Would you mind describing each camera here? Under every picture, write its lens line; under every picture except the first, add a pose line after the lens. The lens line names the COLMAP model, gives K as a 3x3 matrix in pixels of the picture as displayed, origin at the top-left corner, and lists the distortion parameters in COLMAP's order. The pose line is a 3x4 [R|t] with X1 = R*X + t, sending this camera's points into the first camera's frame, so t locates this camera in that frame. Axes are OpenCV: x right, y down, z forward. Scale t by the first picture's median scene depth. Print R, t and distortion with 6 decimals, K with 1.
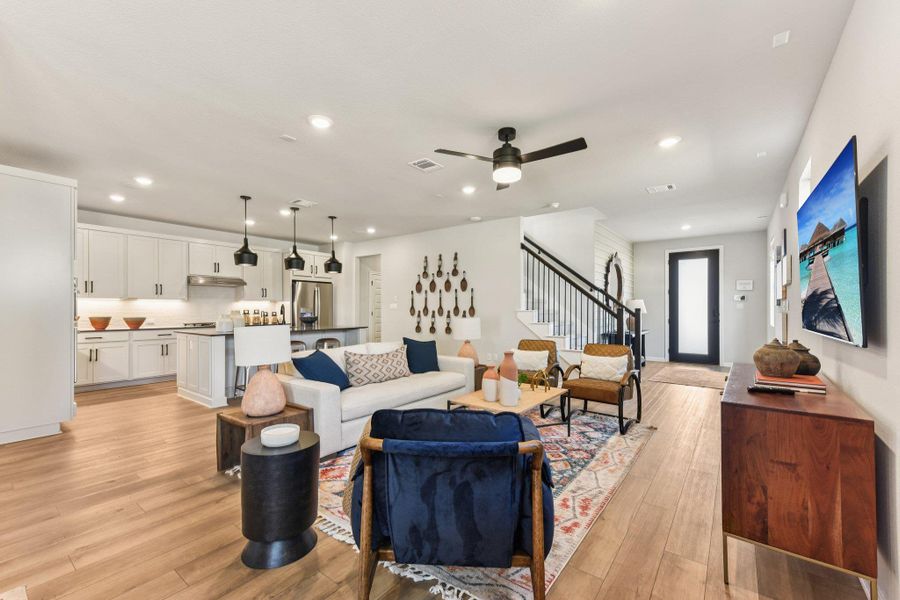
lens RADIAL K [[373.4, 0, 450.1], [0, 373.4, 308.1], [0, 0, 1]] dist [0.000380, -0.000079]
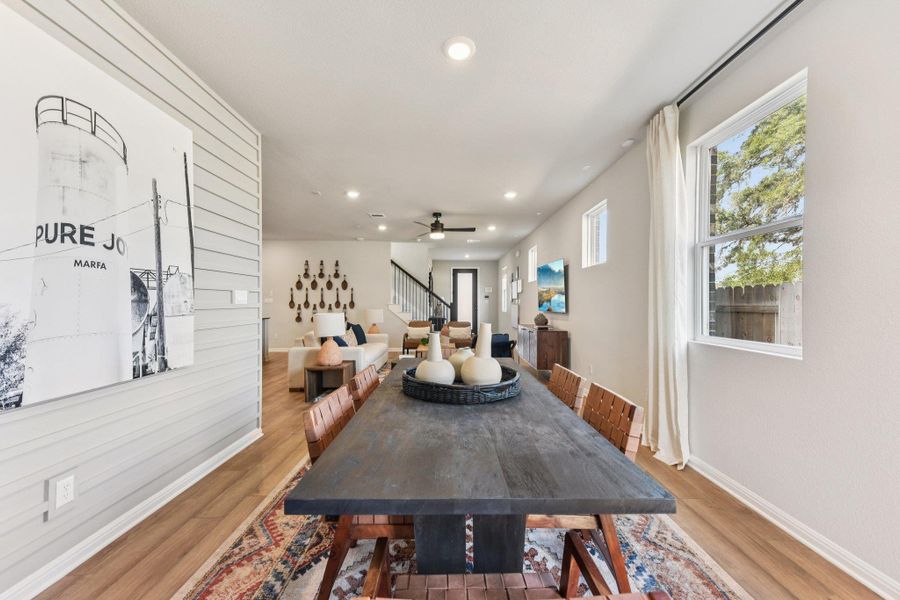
lens RADIAL K [[346.5, 0, 454.9], [0, 346.5, 302.5], [0, 0, 1]] dist [0.024413, -0.000181]
pose [[0.782546, 0.001482, 0.622592, -0.416082], [-0.003294, 0.999993, 0.001760, -0.002885], [-0.622585, -0.003428, 0.782545, -0.227597]]
